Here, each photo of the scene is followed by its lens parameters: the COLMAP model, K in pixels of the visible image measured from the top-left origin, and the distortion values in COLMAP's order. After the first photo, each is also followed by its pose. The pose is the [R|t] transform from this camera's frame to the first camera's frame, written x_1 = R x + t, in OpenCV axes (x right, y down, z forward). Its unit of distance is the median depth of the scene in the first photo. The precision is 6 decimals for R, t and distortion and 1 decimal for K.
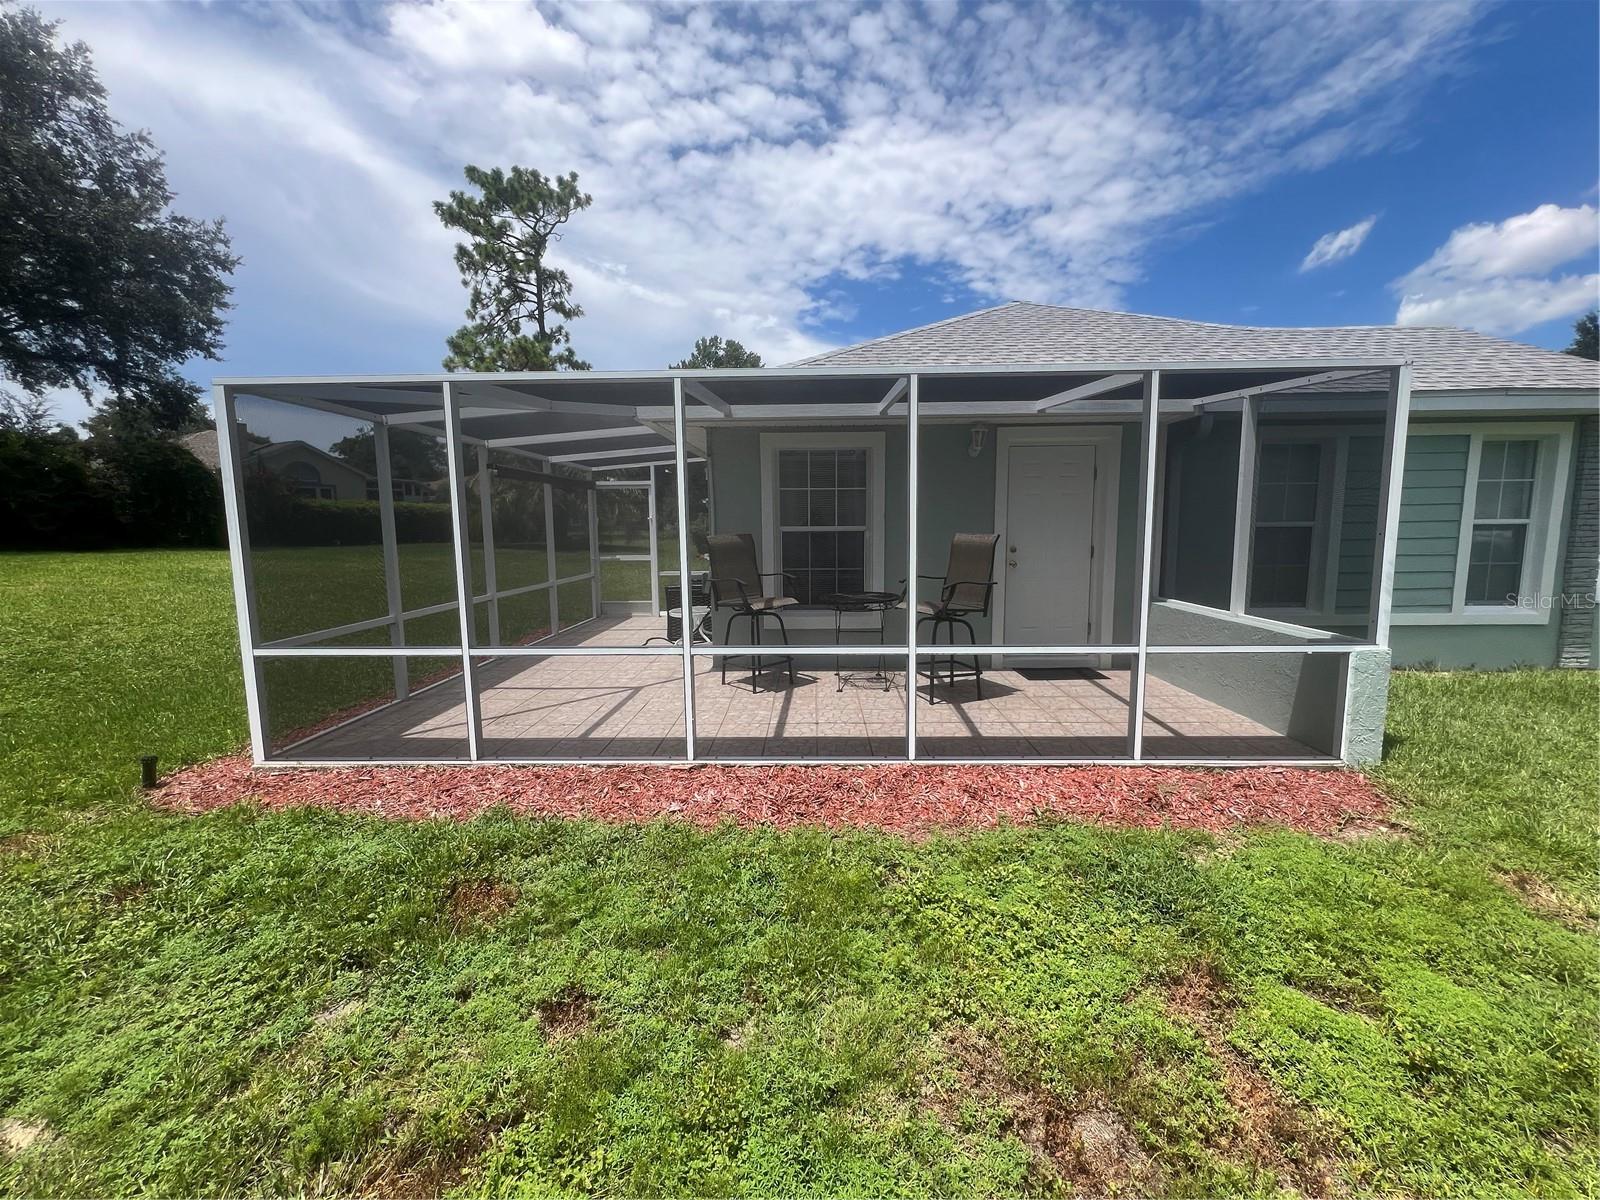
lens RADIAL K [[644.7, 0, 803.4], [0, 644.7, 592.6], [0, 0, 1]] dist [-0.002534, 0.000470]
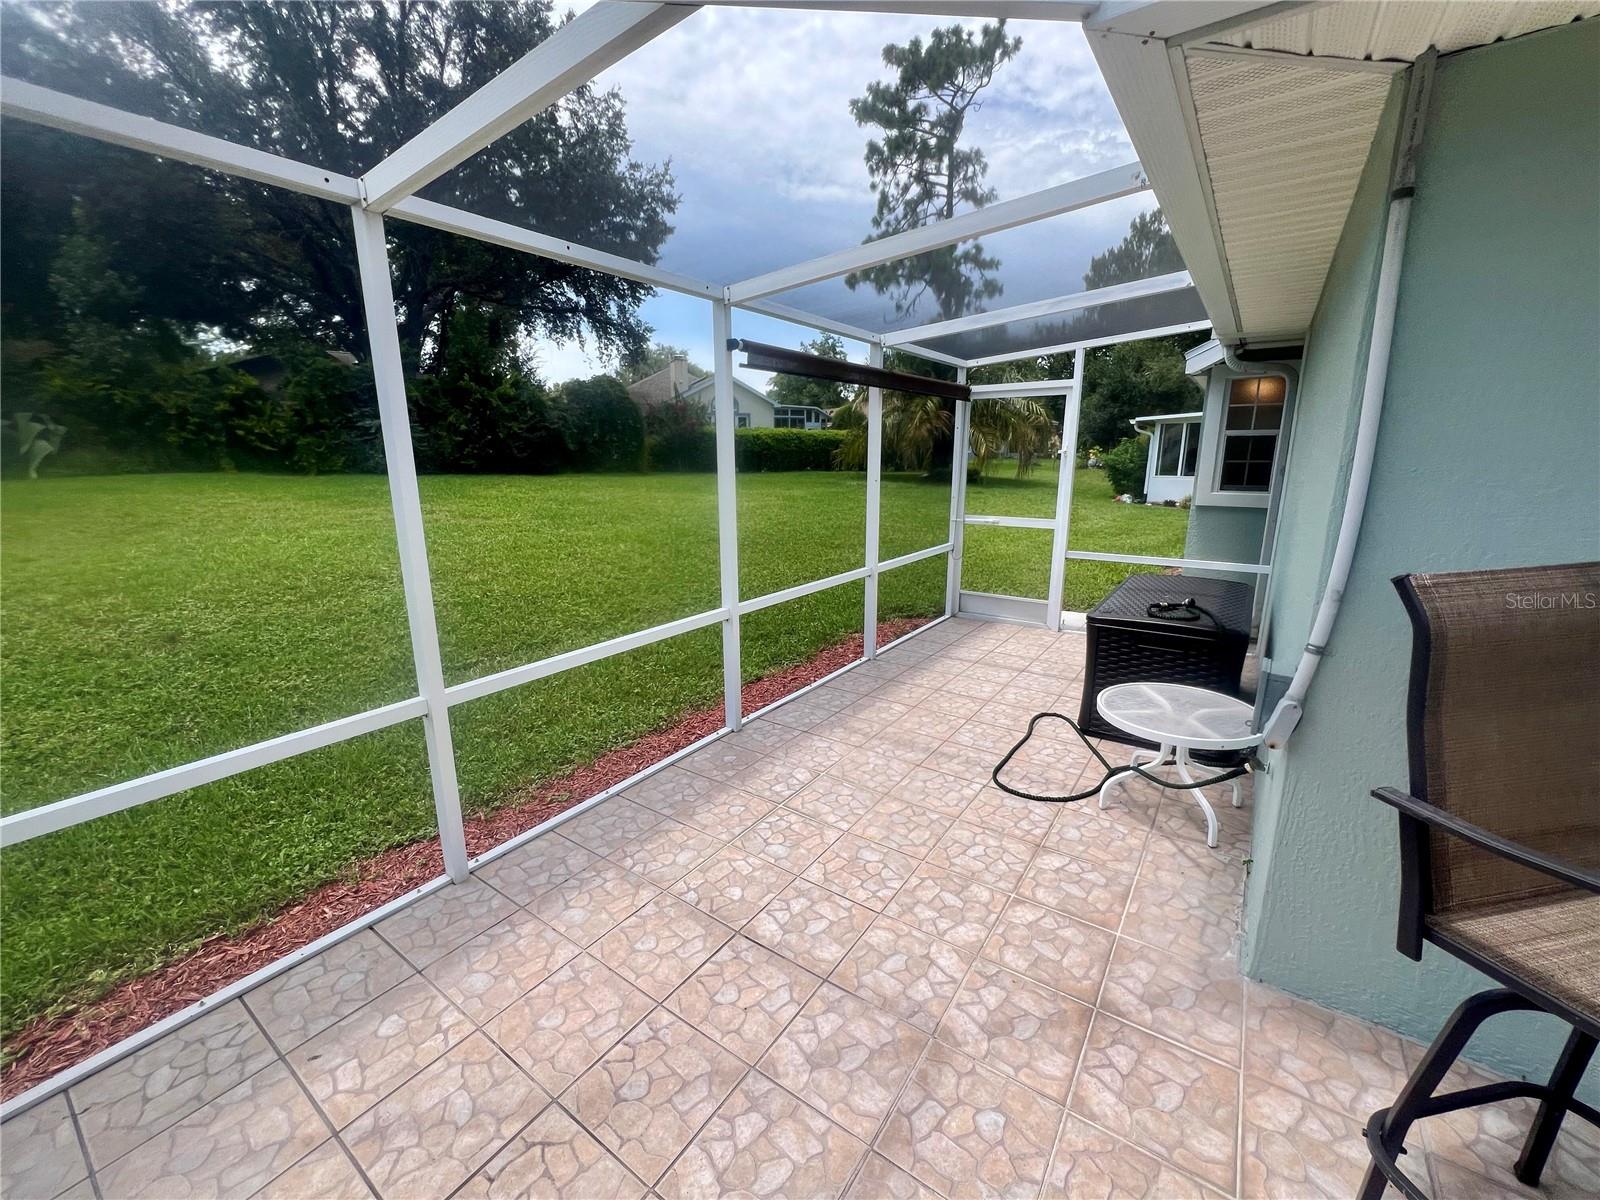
lens RADIAL K [[642.7, 0, 798.8], [0, 642.7, 599.2], [0, 0, 1]] dist [-0.002358, -0.000083]
pose [[0.829047, 0.130502, -0.543737, -0.032087], [-0.062612, 0.987935, 0.141649, -0.015701], [0.555662, -0.083389, 0.827216, 0.119693]]
